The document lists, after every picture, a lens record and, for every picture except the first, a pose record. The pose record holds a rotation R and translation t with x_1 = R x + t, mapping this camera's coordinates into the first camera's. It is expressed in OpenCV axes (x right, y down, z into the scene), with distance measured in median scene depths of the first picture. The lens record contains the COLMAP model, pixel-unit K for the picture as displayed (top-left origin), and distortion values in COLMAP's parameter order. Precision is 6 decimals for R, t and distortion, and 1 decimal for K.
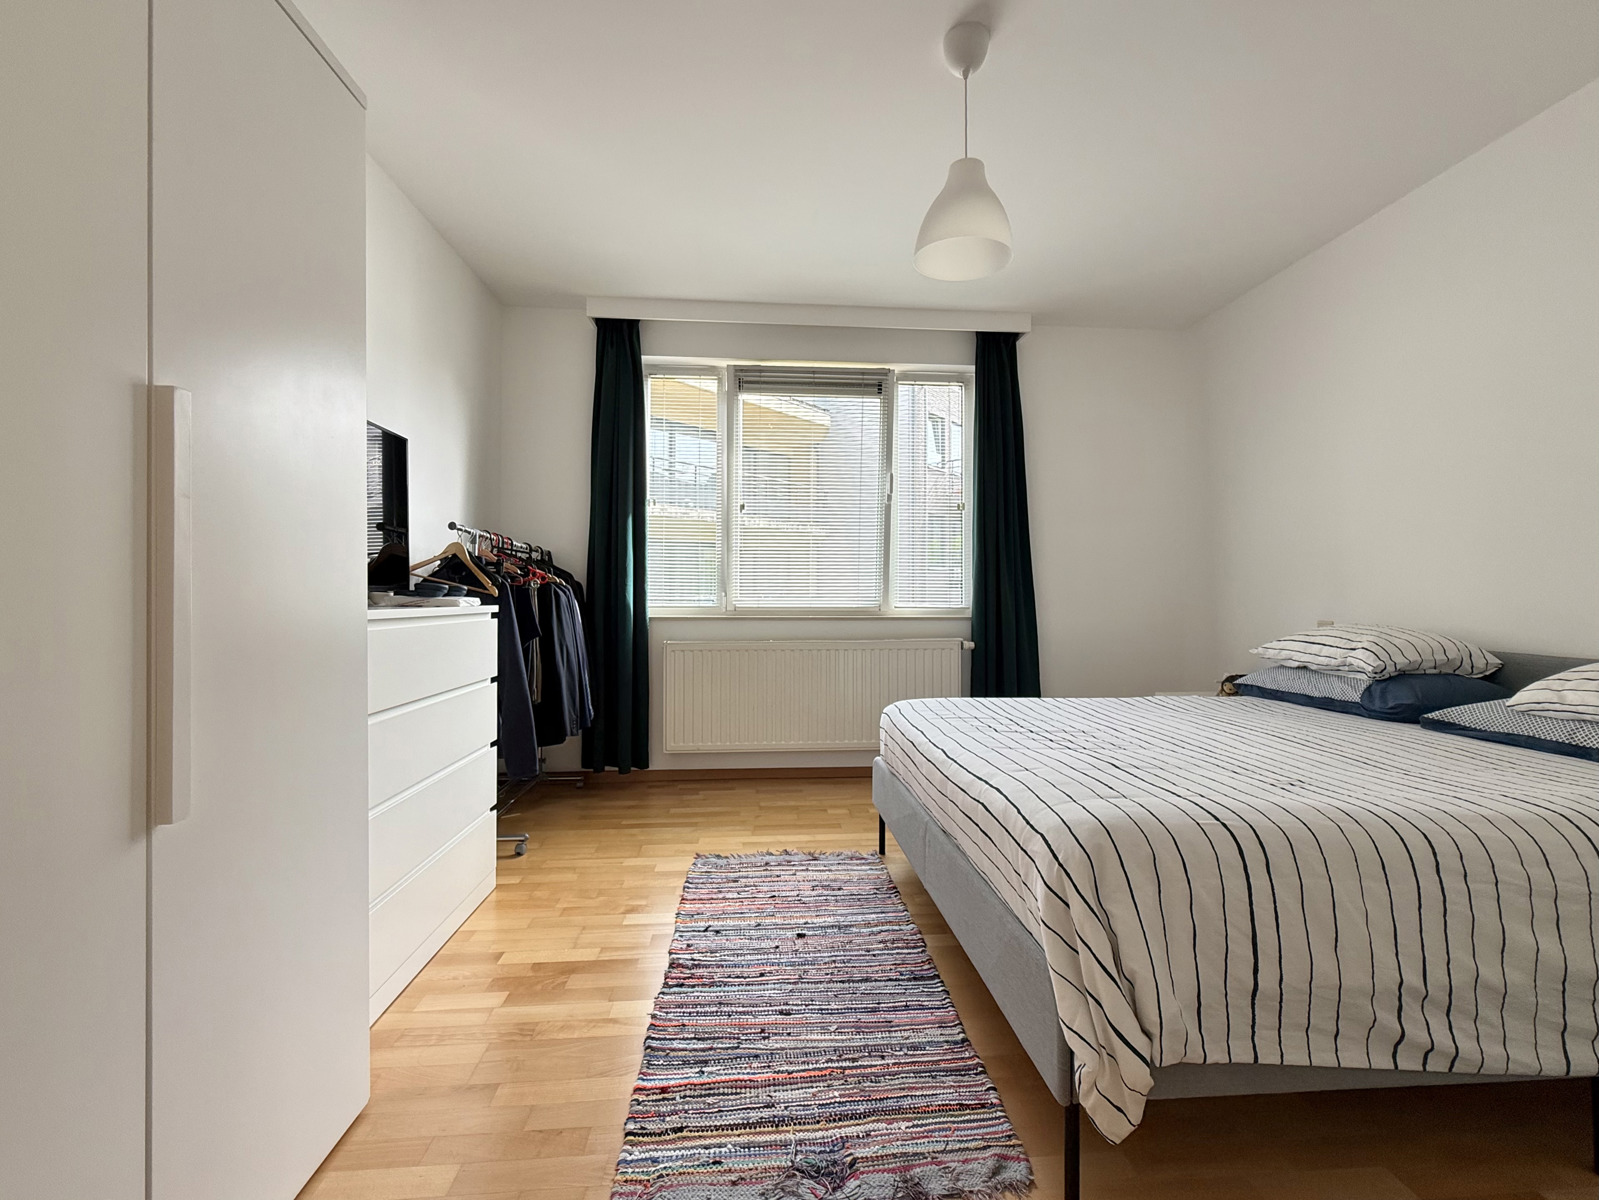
lens RADIAL K [[646.7, 0, 799.5], [0, 646.7, 600.0], [0, 0, 1]] dist [-0.000256, 0.000136]
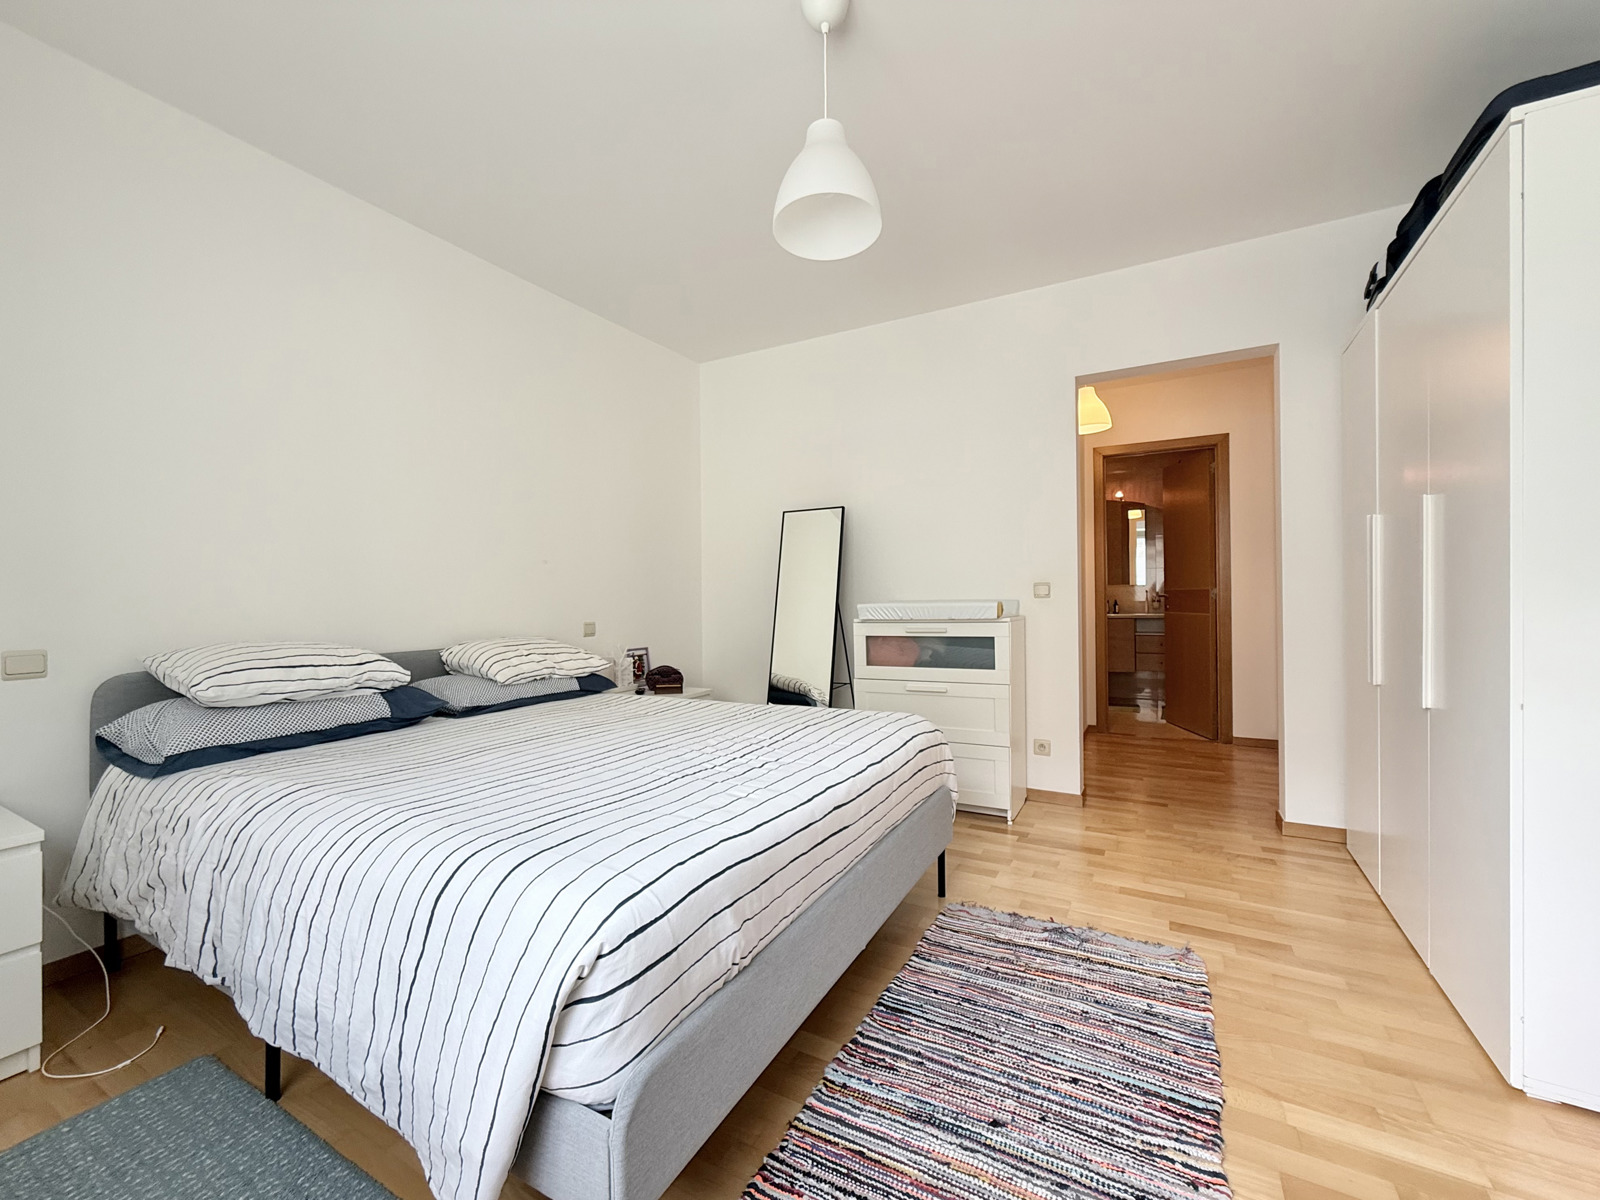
lens RADIAL K [[647.1, 0, 800.0], [0, 647.1, 600.0], [0, 0, 1]] dist [-0.000256, 0.000136]
pose [[-0.834232, 0.007272, 0.551366, -0.243354], [0.011863, 0.999918, 0.004762, -0.017492], [-0.551286, 0.010513, -0.834250, 2.058928]]
